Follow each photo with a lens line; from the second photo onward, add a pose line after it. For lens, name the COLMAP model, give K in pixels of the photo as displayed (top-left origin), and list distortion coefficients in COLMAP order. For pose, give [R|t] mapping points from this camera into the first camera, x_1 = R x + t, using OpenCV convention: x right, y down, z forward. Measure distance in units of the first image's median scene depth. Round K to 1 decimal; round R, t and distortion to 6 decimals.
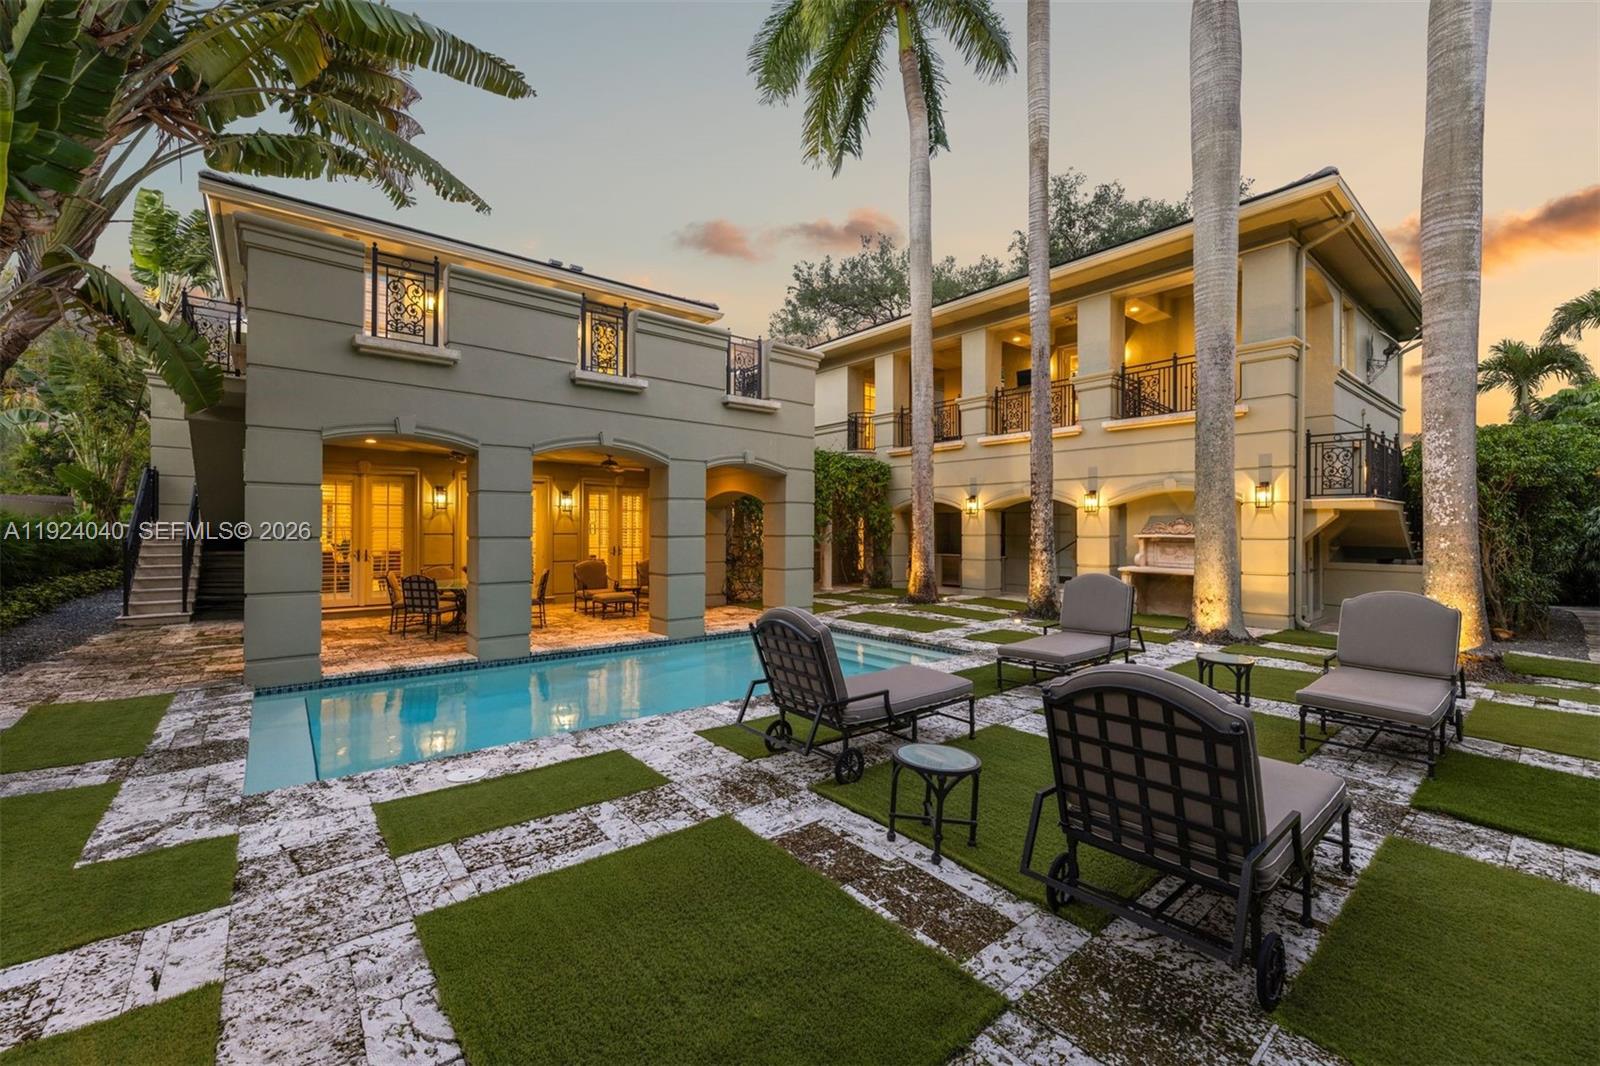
lens RADIAL K [[641.8, 0, 800.0], [0, 641.8, 533.0], [0, 0, 1]] dist [0.000518, 0.000005]
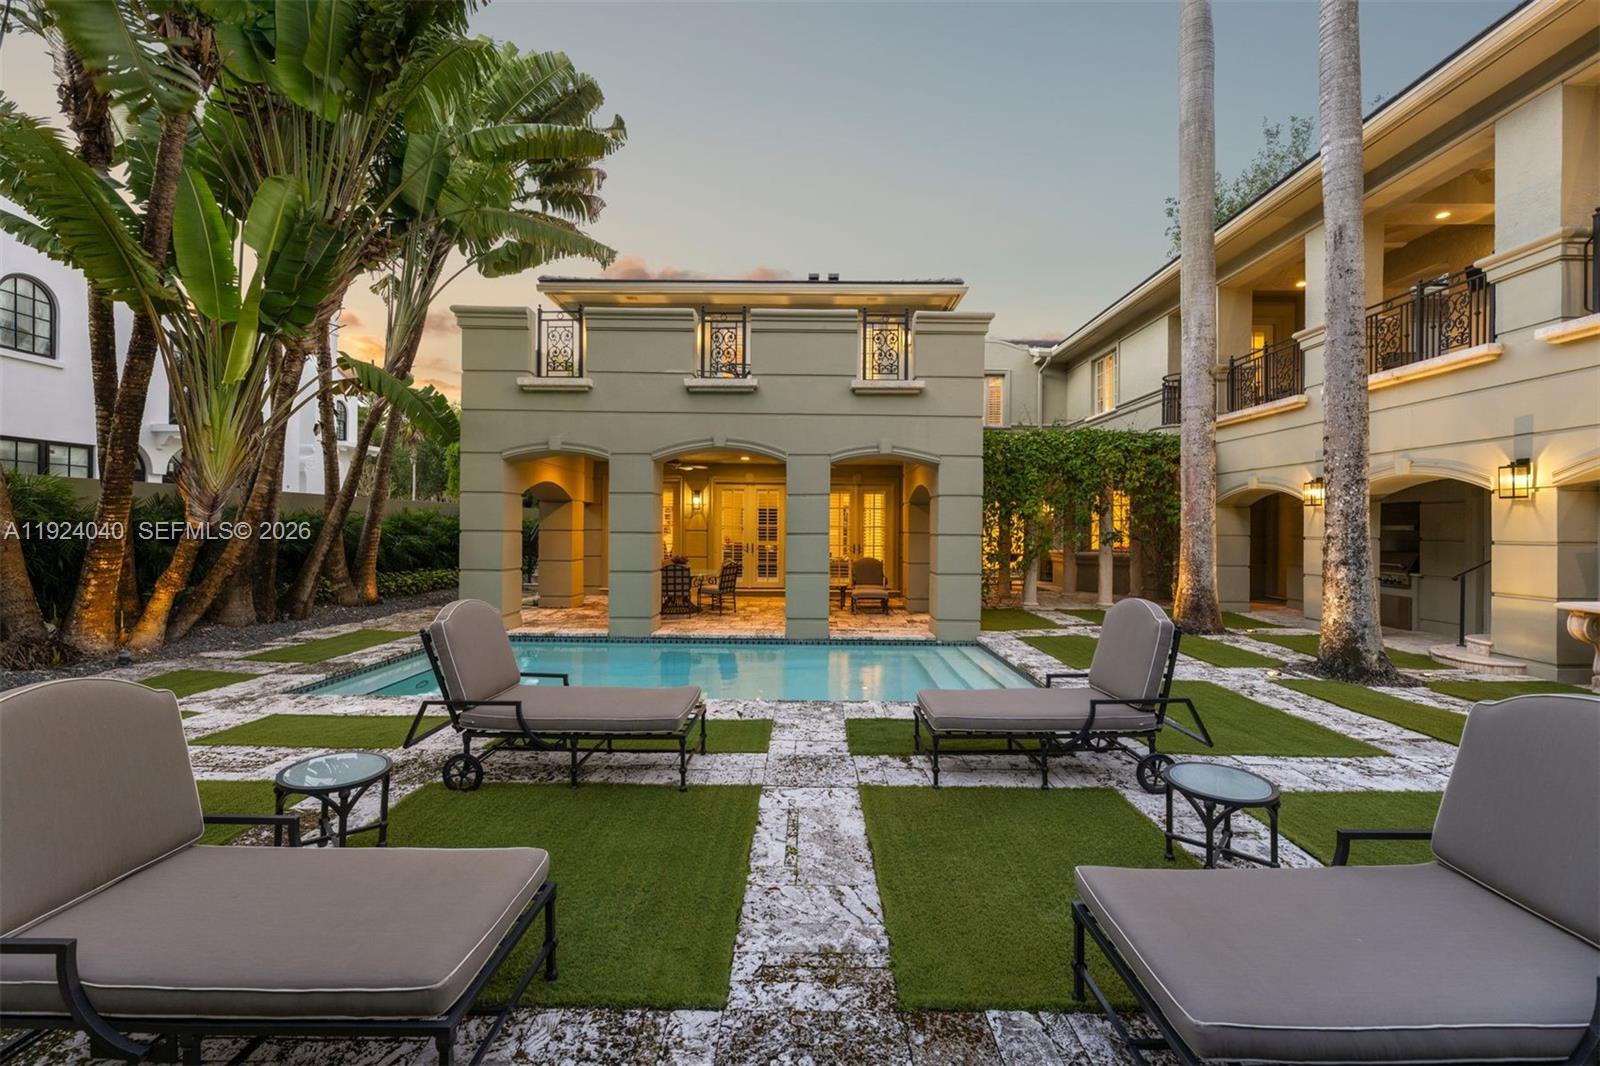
lens RADIAL K [[648.9, 0, 777.7], [0, 648.9, 523.3], [0, 0, 1]] dist [-0.001900, -0.000530]
pose [[0.768899, -0.000600, -0.639371, 0.789304], [-0.009700, 0.999874, -0.012604, 0.005297], [0.639297, 0.015892, 0.768795, 0.427164]]
